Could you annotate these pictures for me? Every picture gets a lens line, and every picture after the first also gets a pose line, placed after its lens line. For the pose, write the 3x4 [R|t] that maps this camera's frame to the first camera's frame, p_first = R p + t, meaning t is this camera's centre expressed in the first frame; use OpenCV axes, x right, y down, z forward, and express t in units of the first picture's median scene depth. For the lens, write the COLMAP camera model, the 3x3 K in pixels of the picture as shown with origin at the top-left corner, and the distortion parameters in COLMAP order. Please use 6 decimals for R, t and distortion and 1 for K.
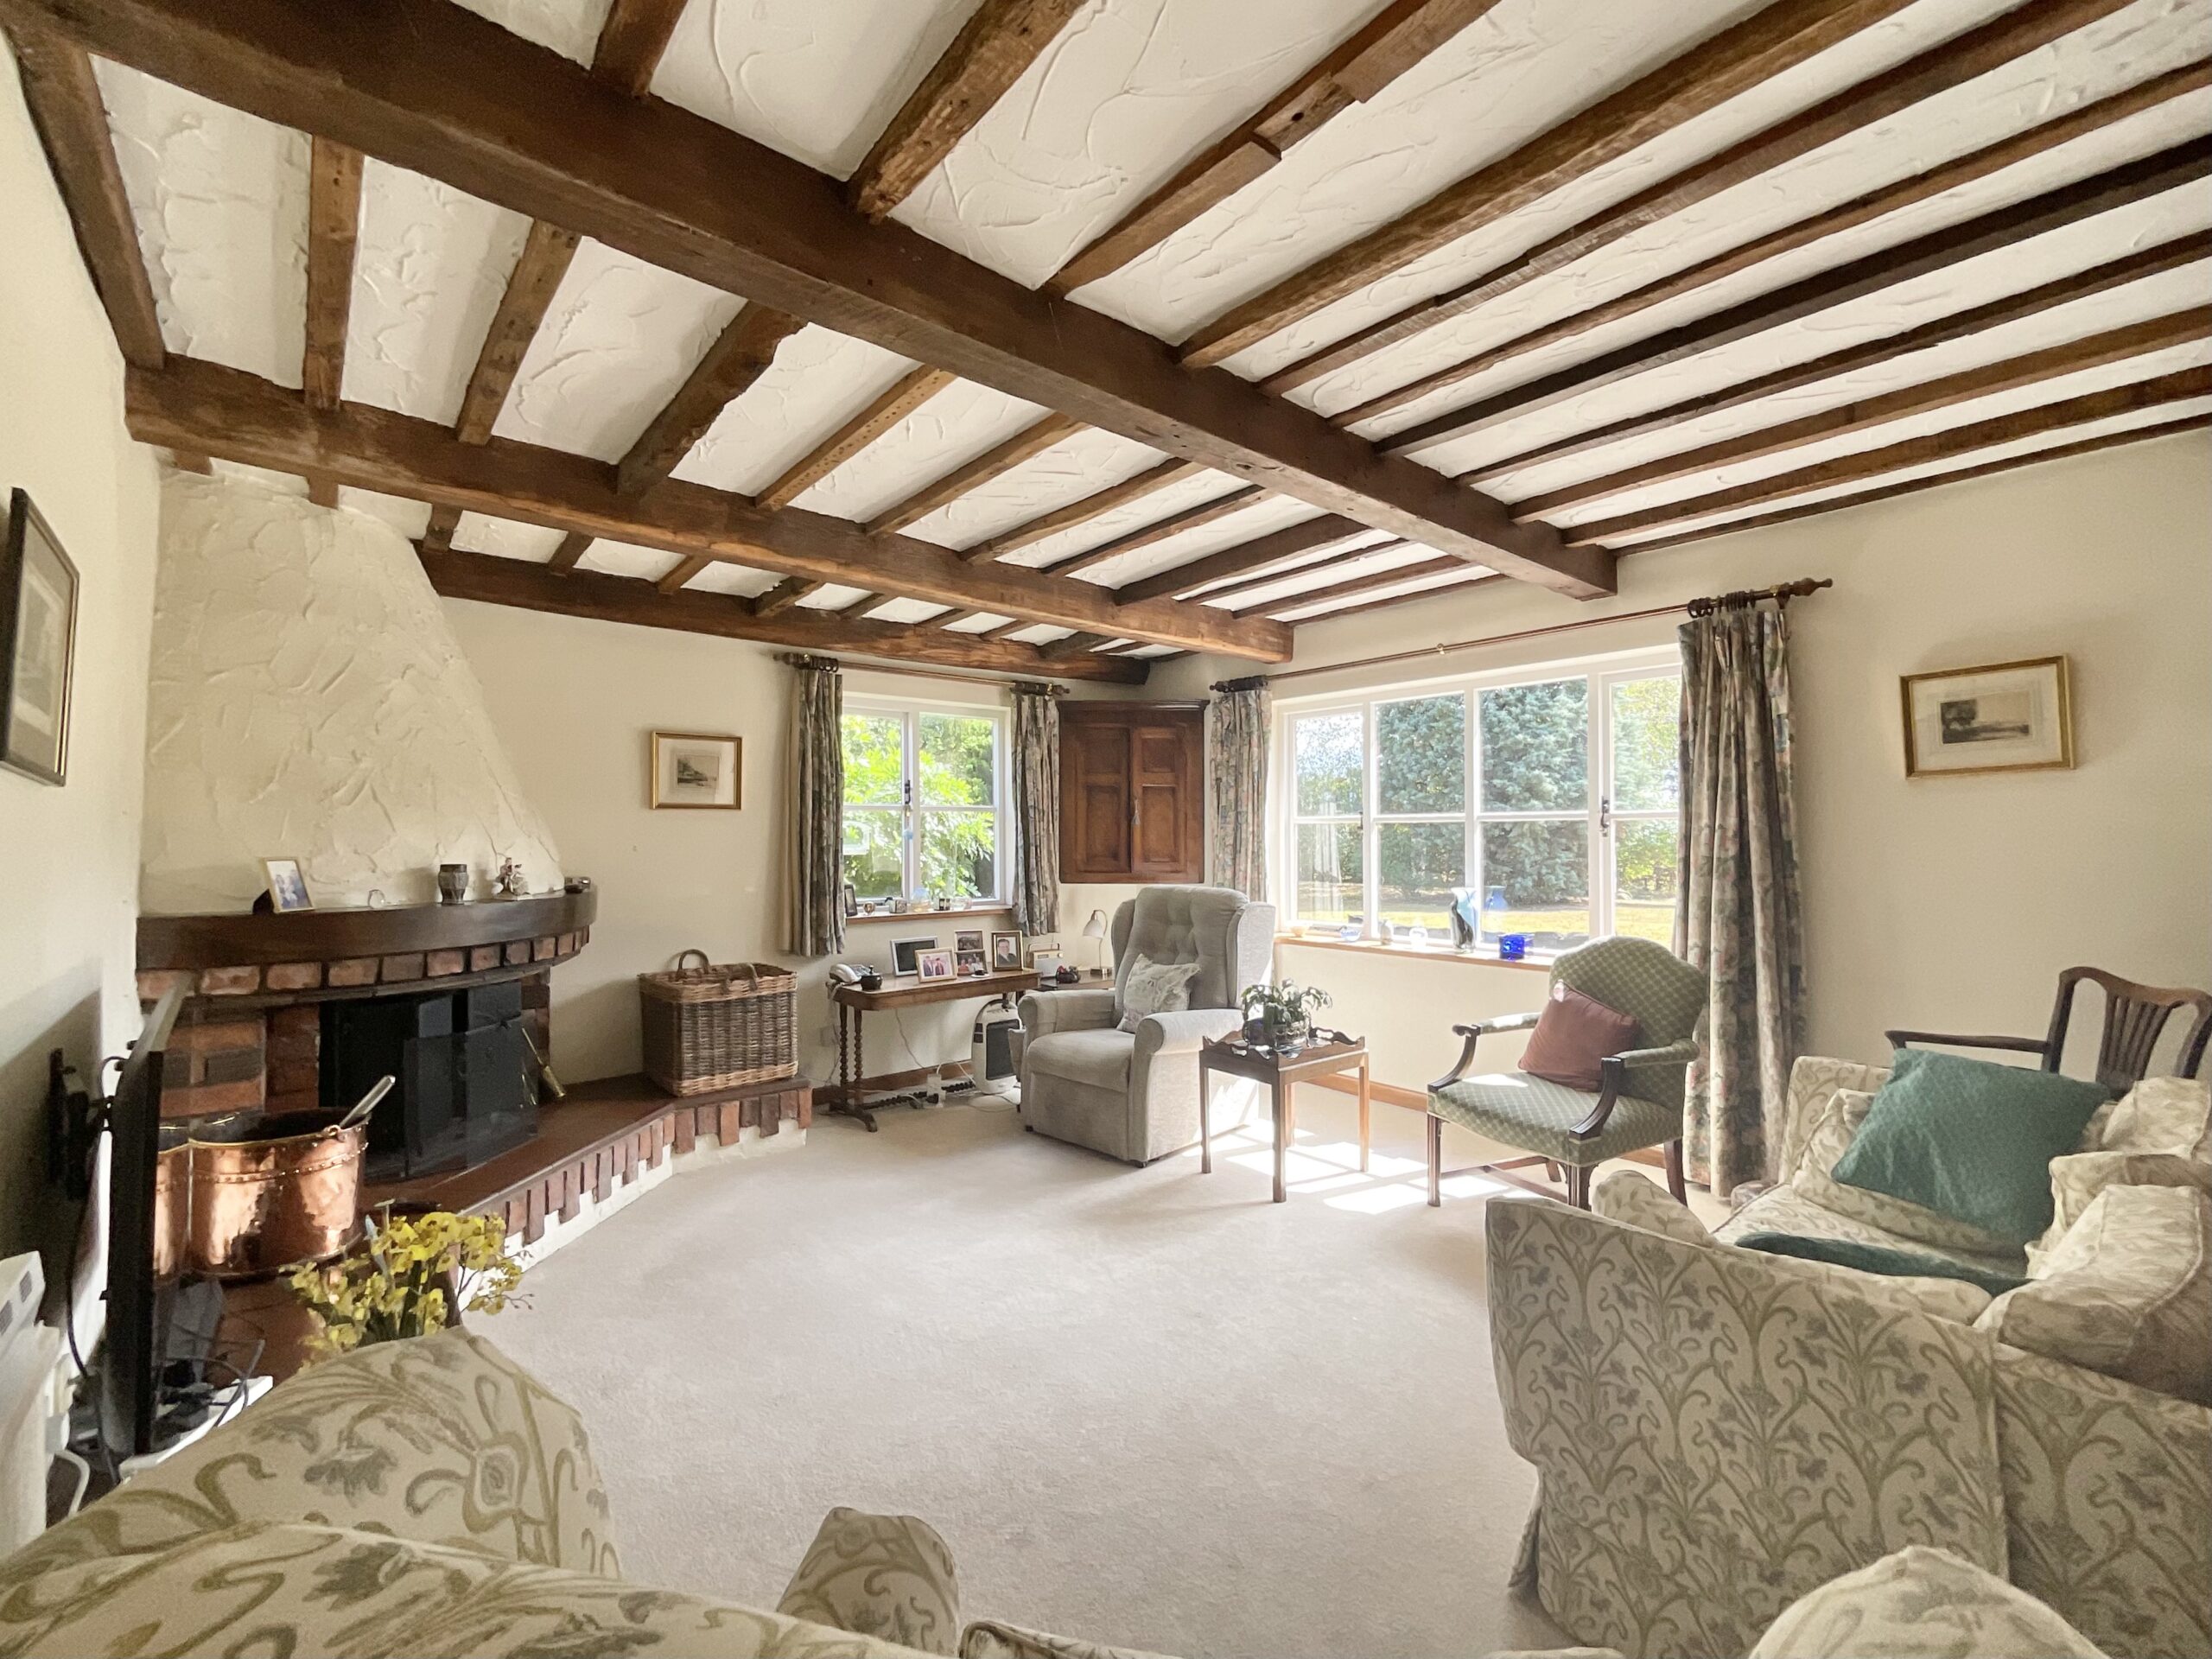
lens RADIAL K [[927.9, 0, 1096.5], [0, 927.9, 824.5], [0, 0, 1]] dist [-0.004376, -0.001017]
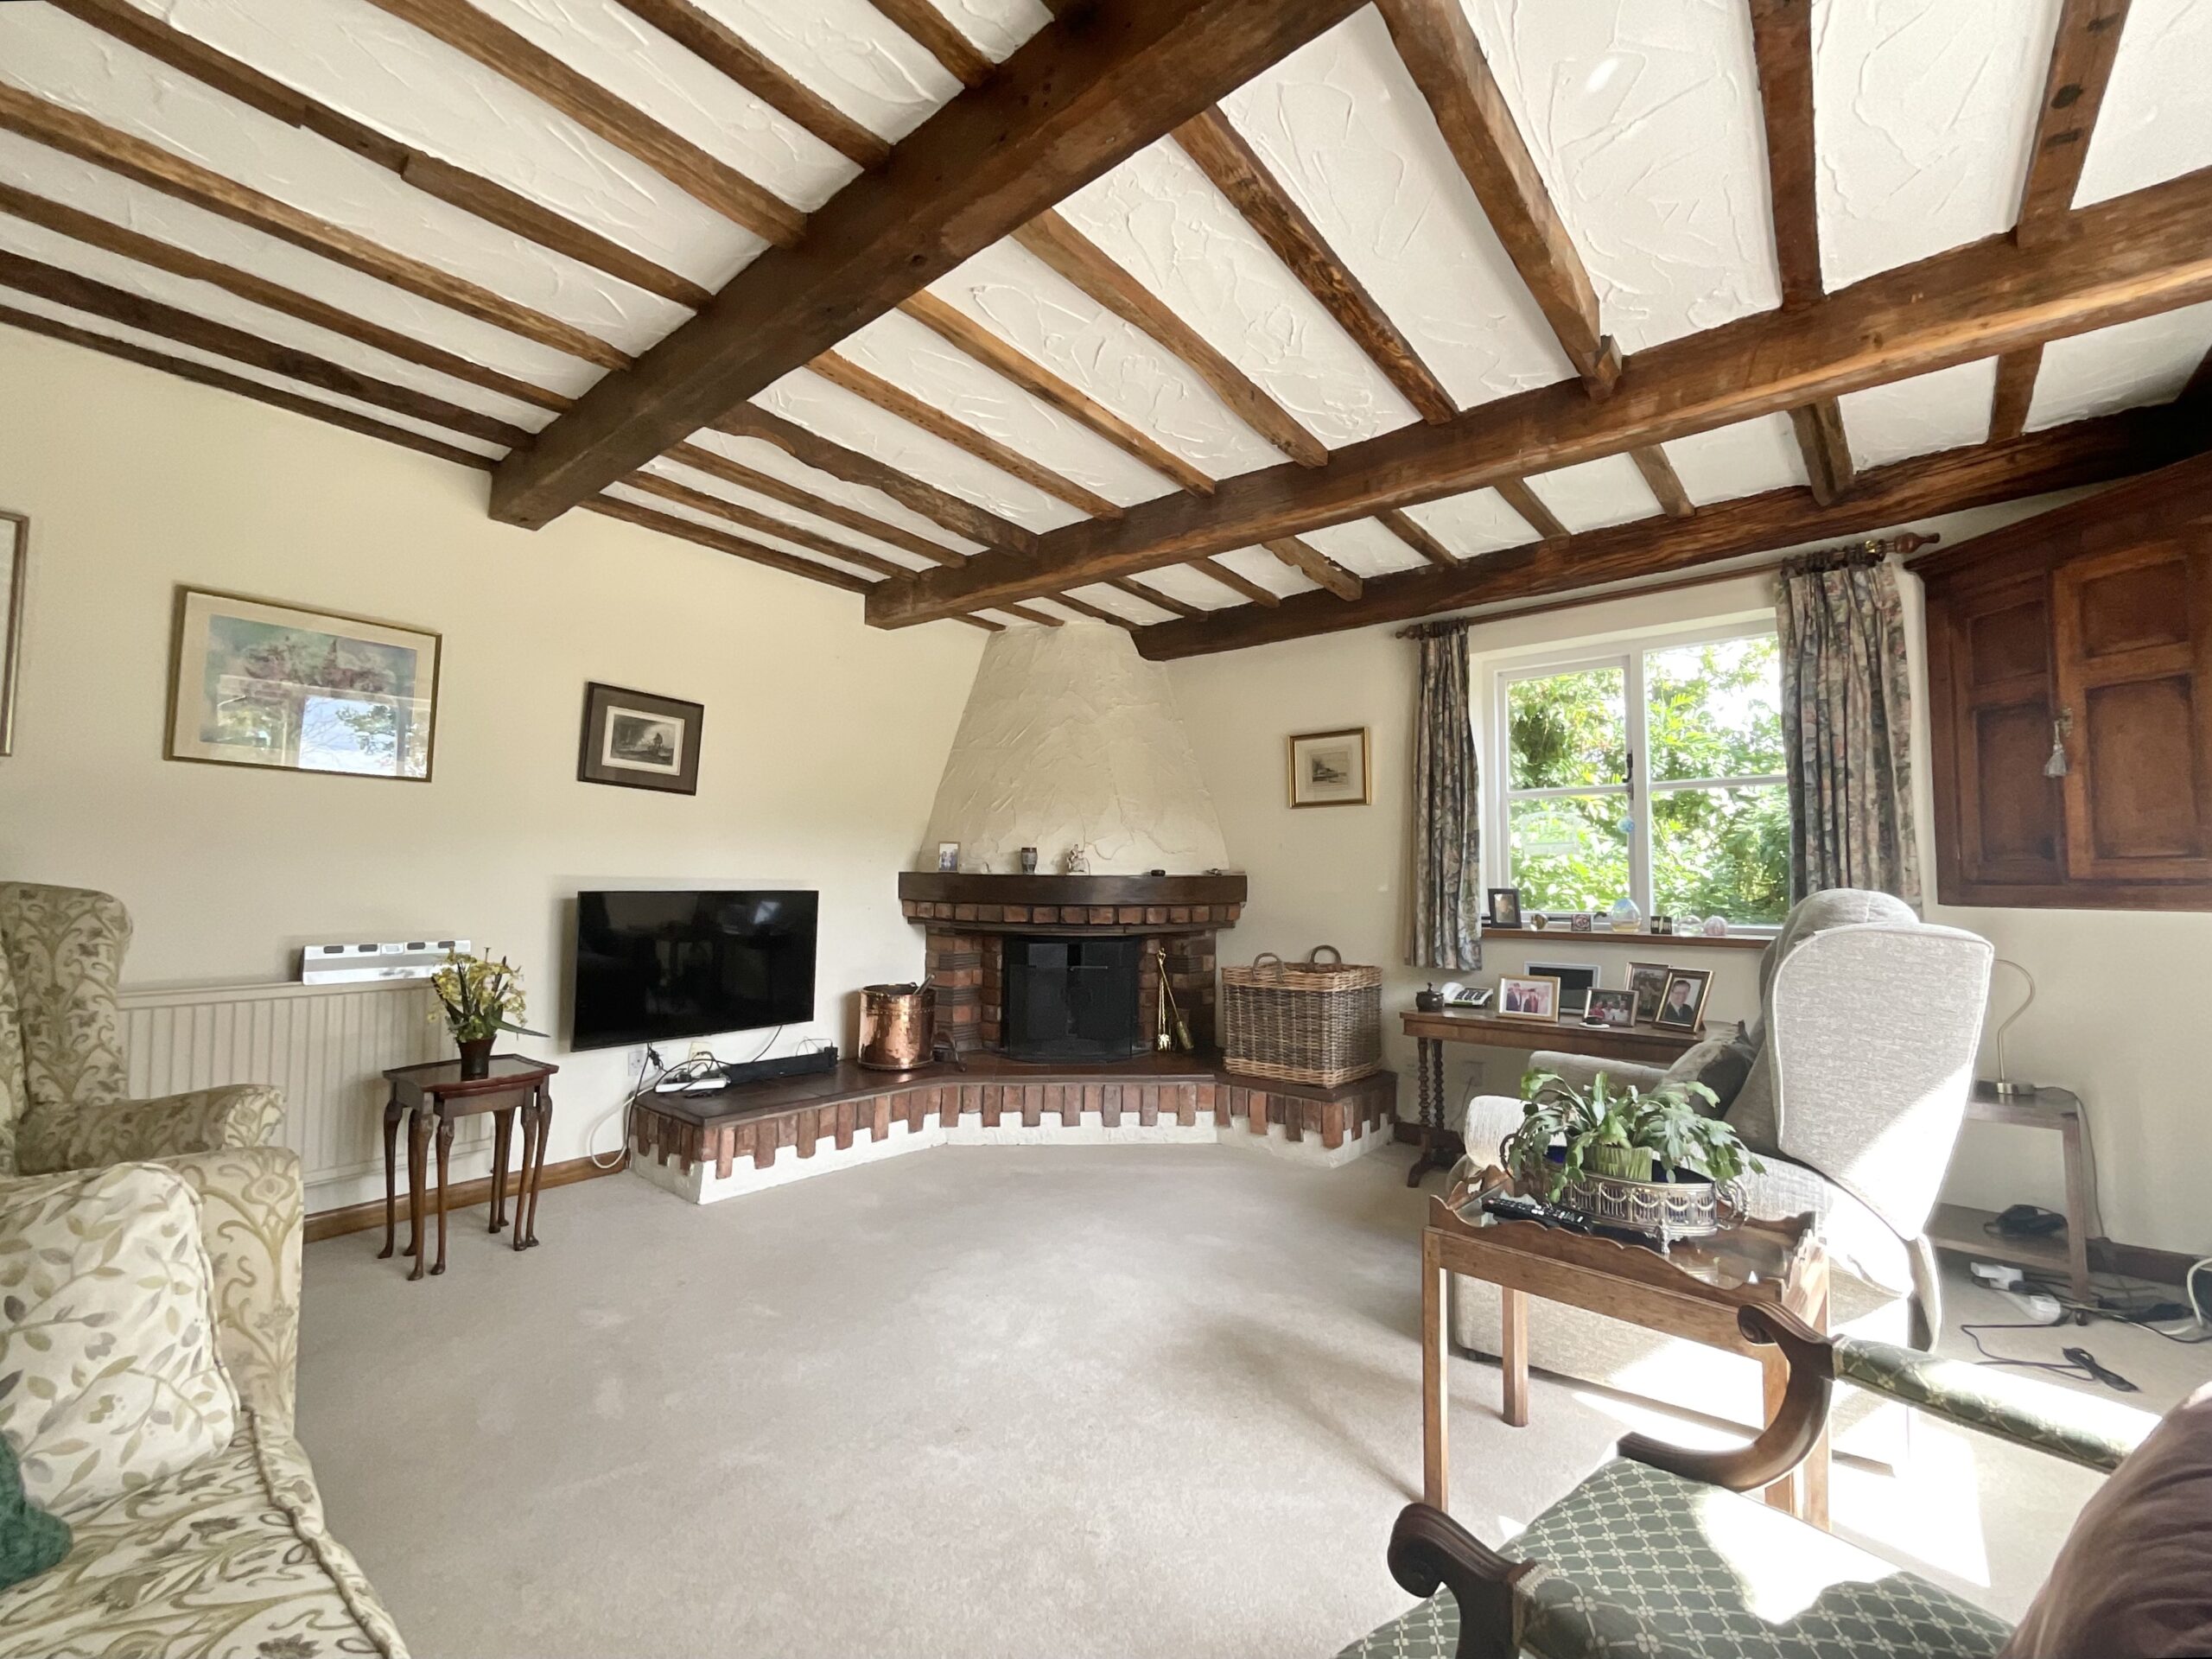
lens RADIAL K [[910.9, 0, 1104.0], [0, 910.9, 824.2], [0, 0, 1]] dist [-0.009248, -0.000083]
pose [[0.174156, -0.065477, -0.982539, 0.488776], [-0.000937, 0.997775, -0.066659, 0.068191], [0.984718, 0.012530, 0.173708, 0.577953]]
